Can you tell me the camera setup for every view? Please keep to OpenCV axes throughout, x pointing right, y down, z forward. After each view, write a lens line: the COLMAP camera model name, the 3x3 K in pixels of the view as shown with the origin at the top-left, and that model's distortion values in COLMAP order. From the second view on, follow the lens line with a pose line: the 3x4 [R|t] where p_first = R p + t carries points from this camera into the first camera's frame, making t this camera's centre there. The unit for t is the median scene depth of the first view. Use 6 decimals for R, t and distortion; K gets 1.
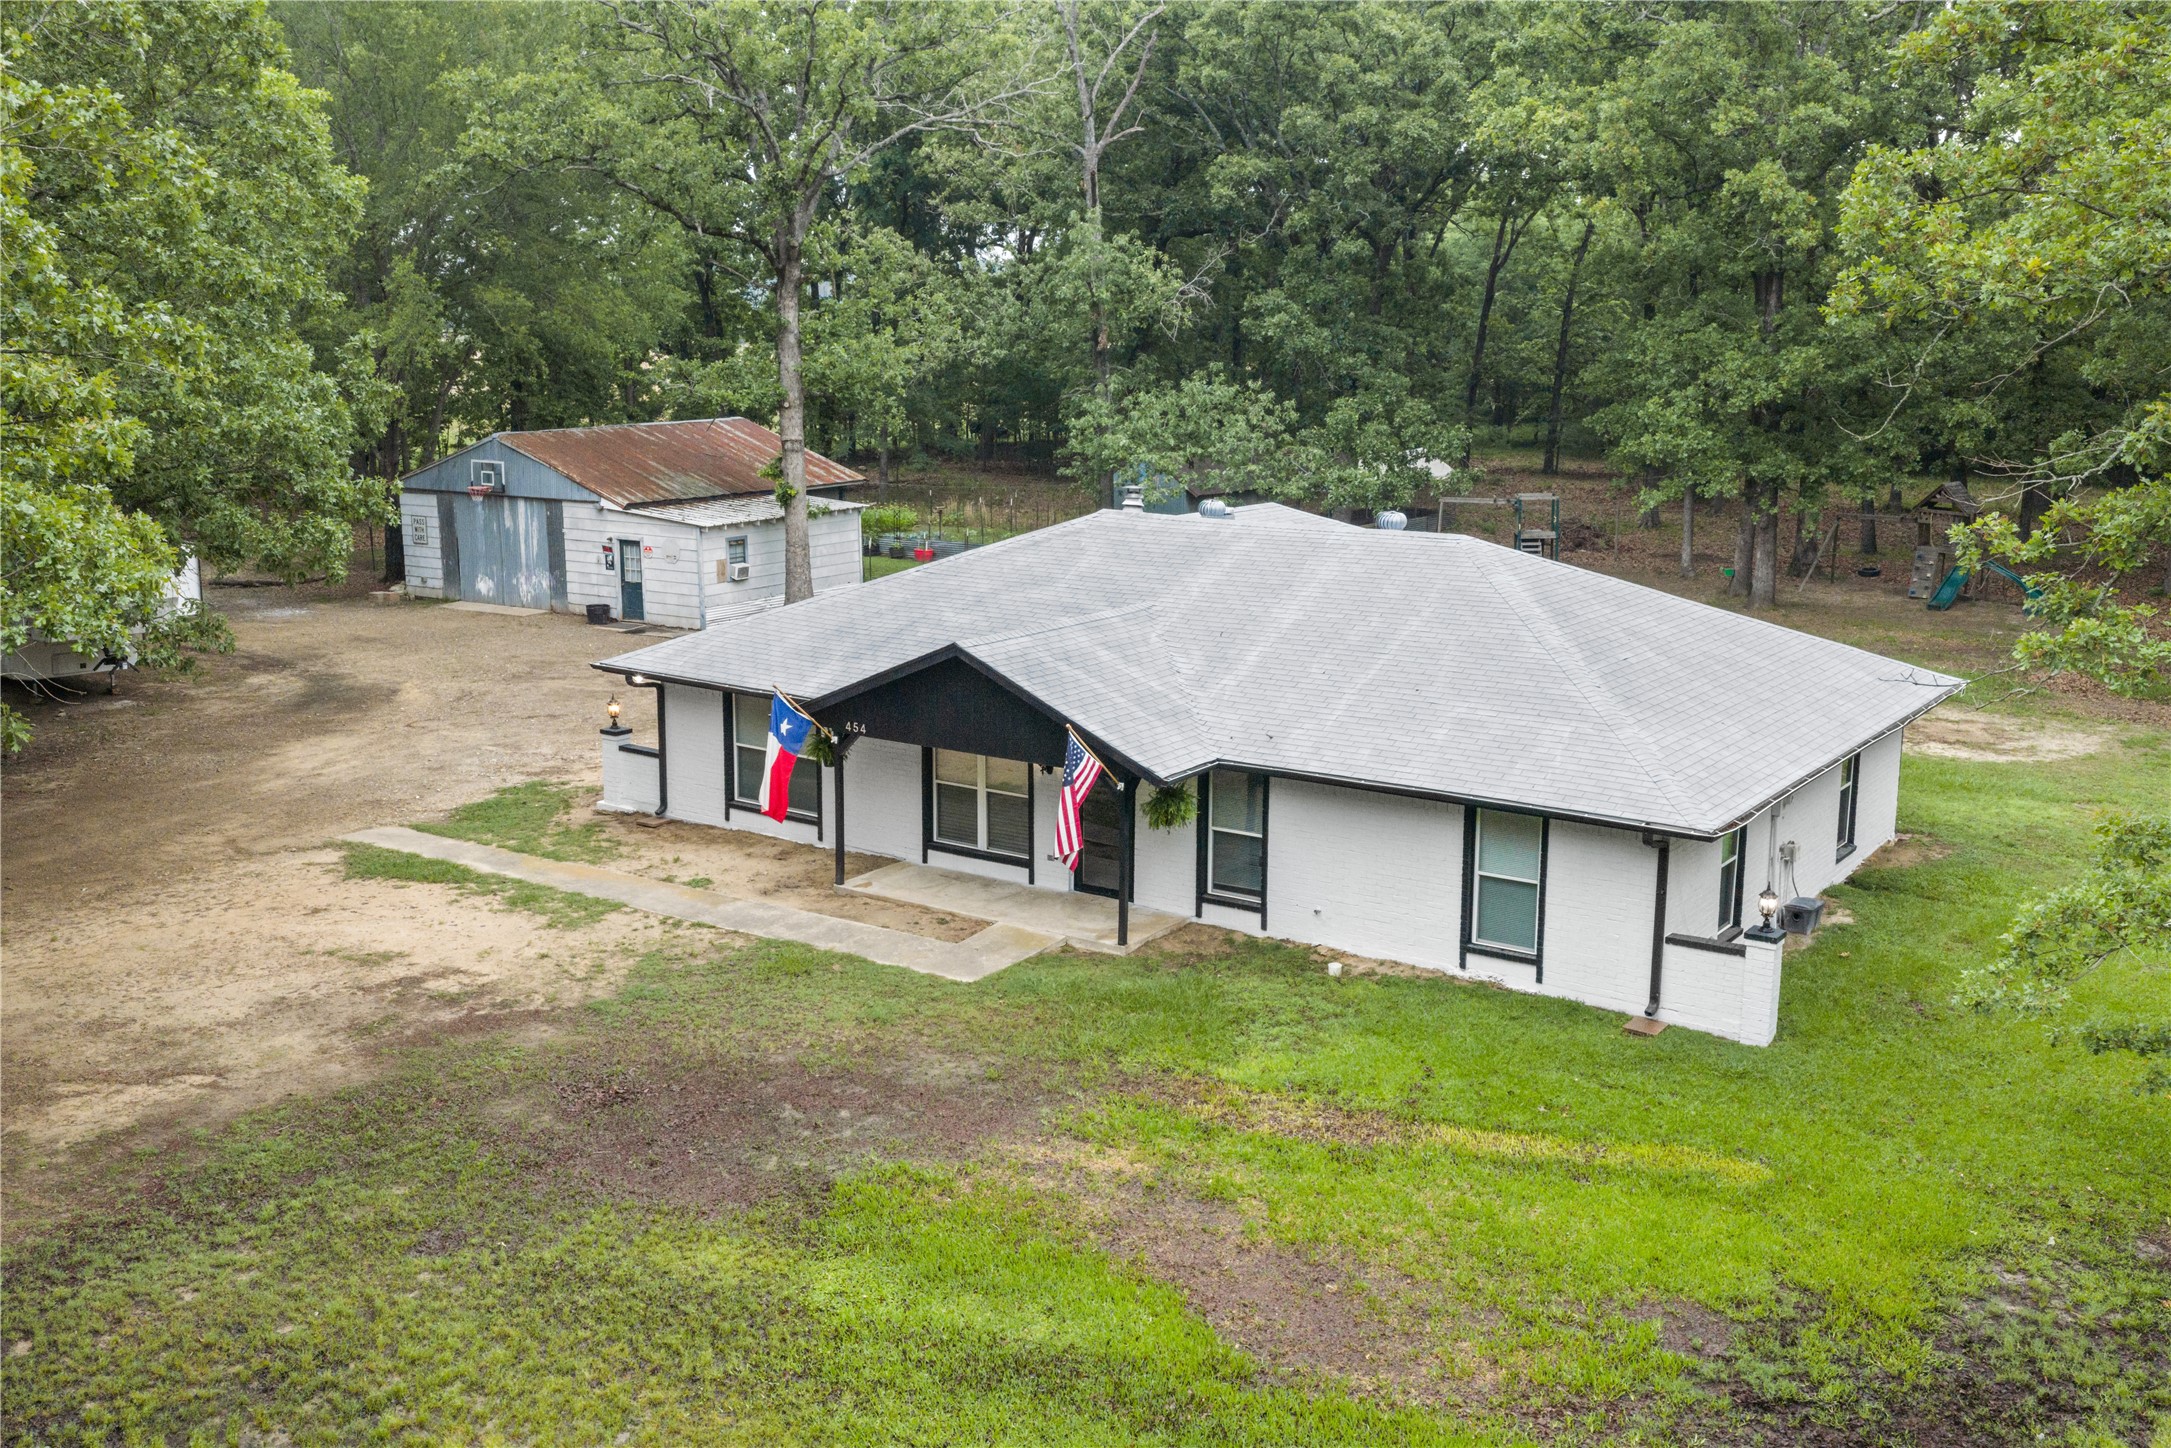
lens RADIAL K [[2149.3, 0, 1085.5], [0, 2149.3, 724.0], [0, 0, 1]] dist [0.019688, -0.025731]
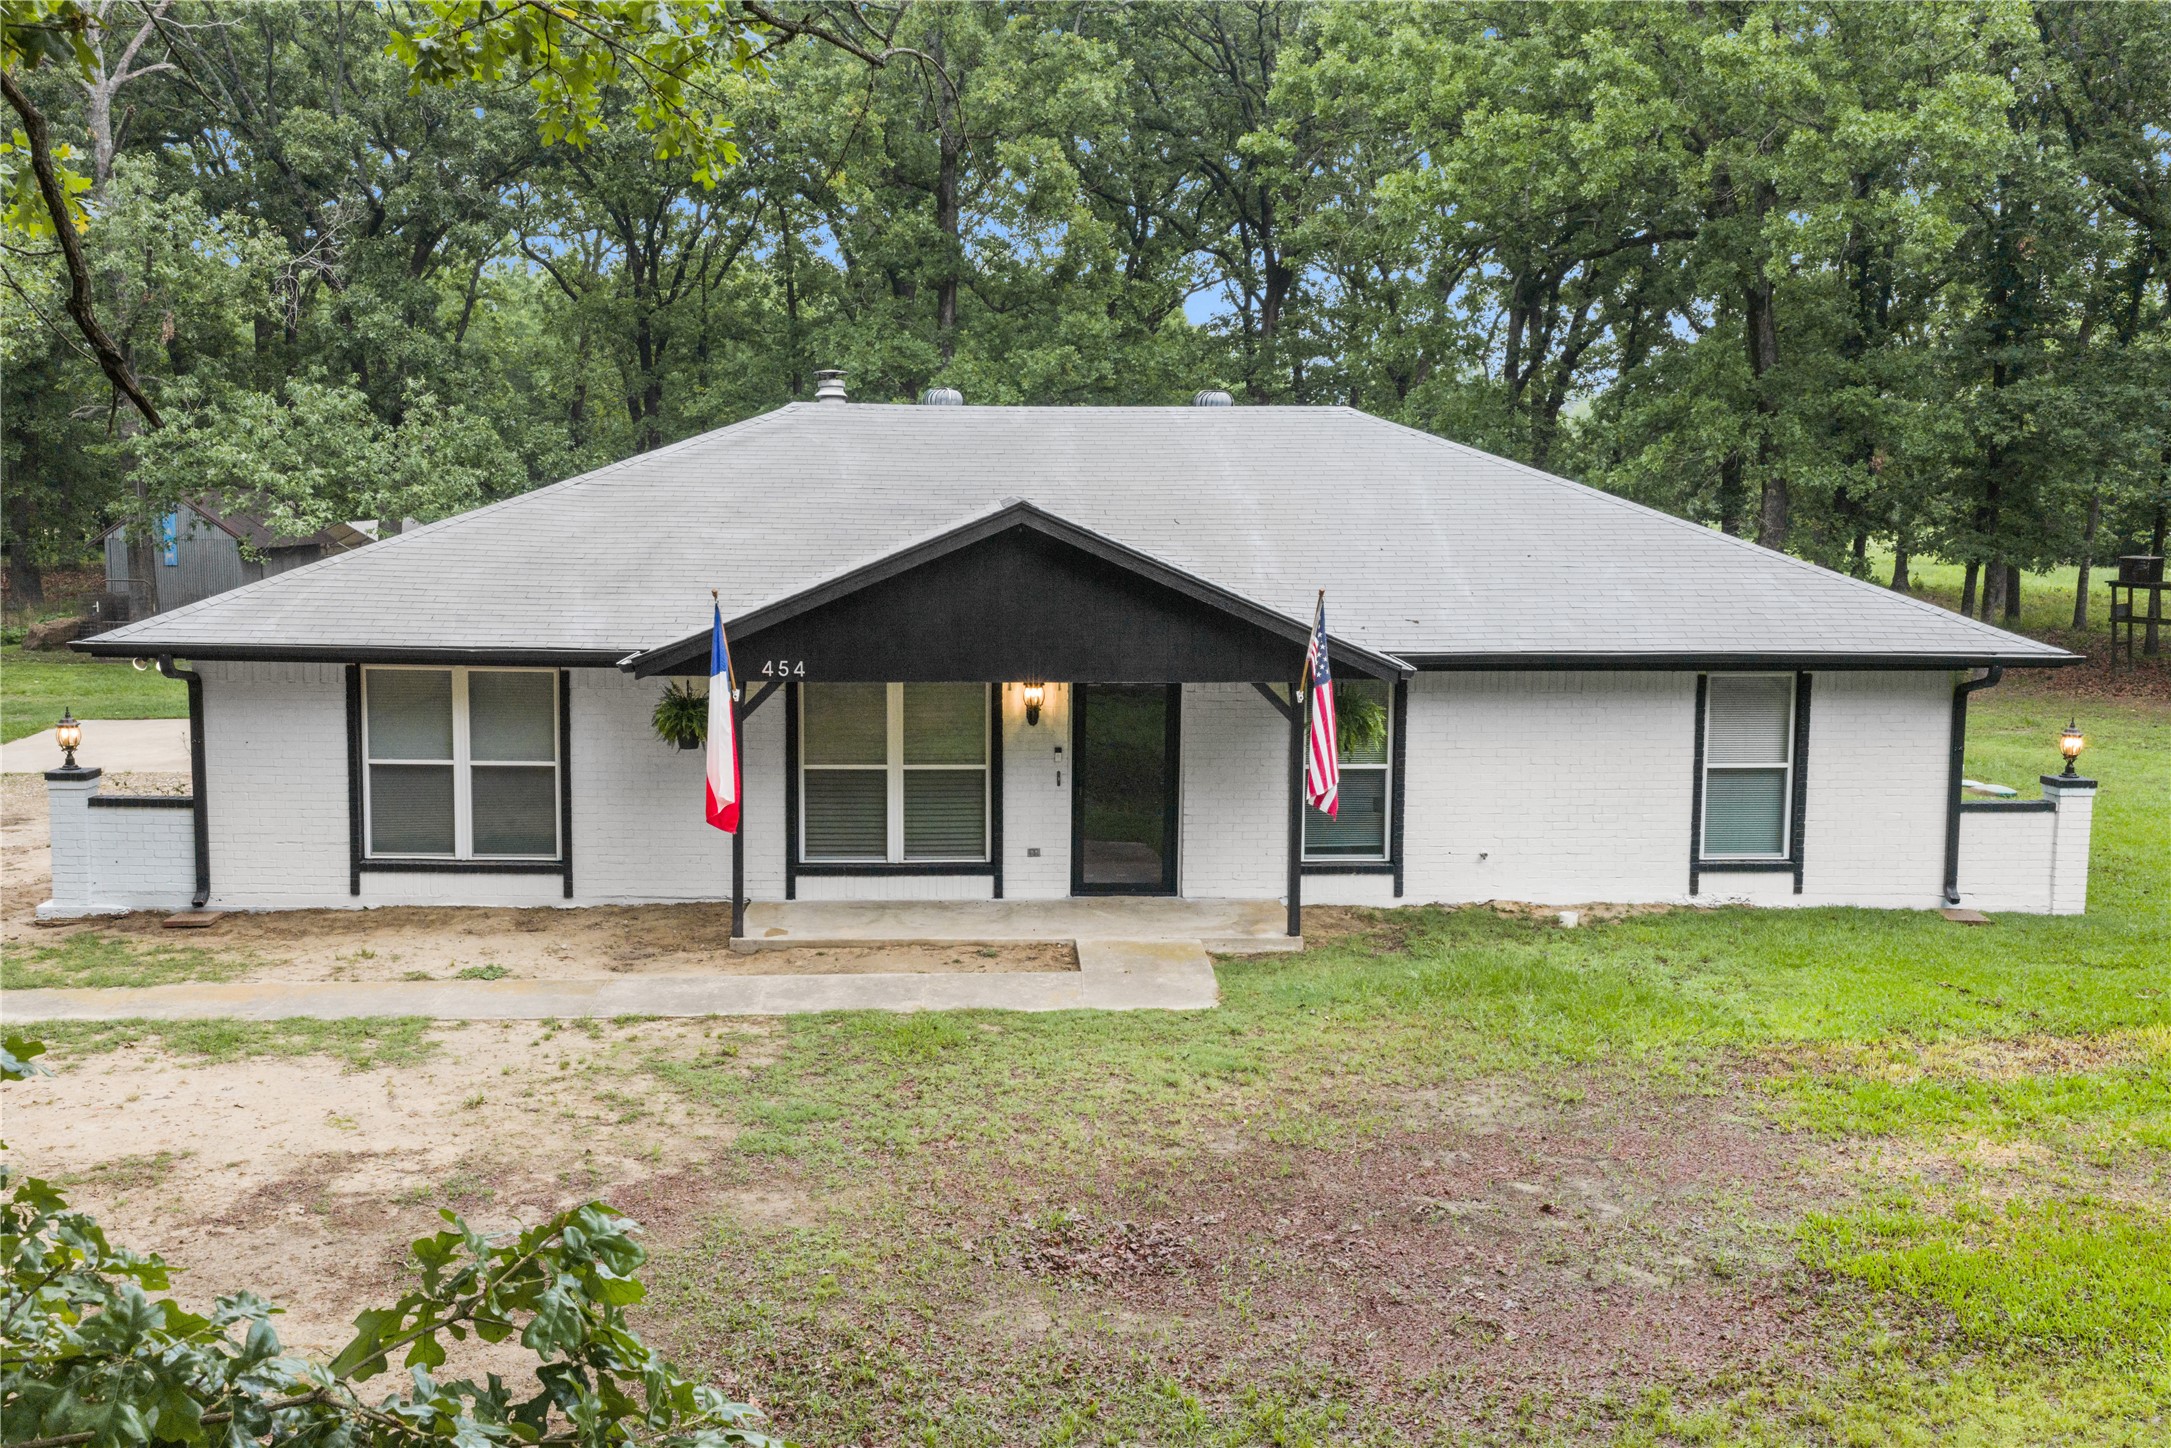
lens RADIAL K [[2149.3, 0, 1085.5], [0, 2149.3, 724.0], [0, 0, 1]] dist [0.019688, -0.025731]
pose [[0.790739, -0.069954, 0.608144, -0.365573], [0.119915, 0.991903, -0.041821, 0.047402], [-0.600294, 0.105995, 0.792725, 0.411486]]
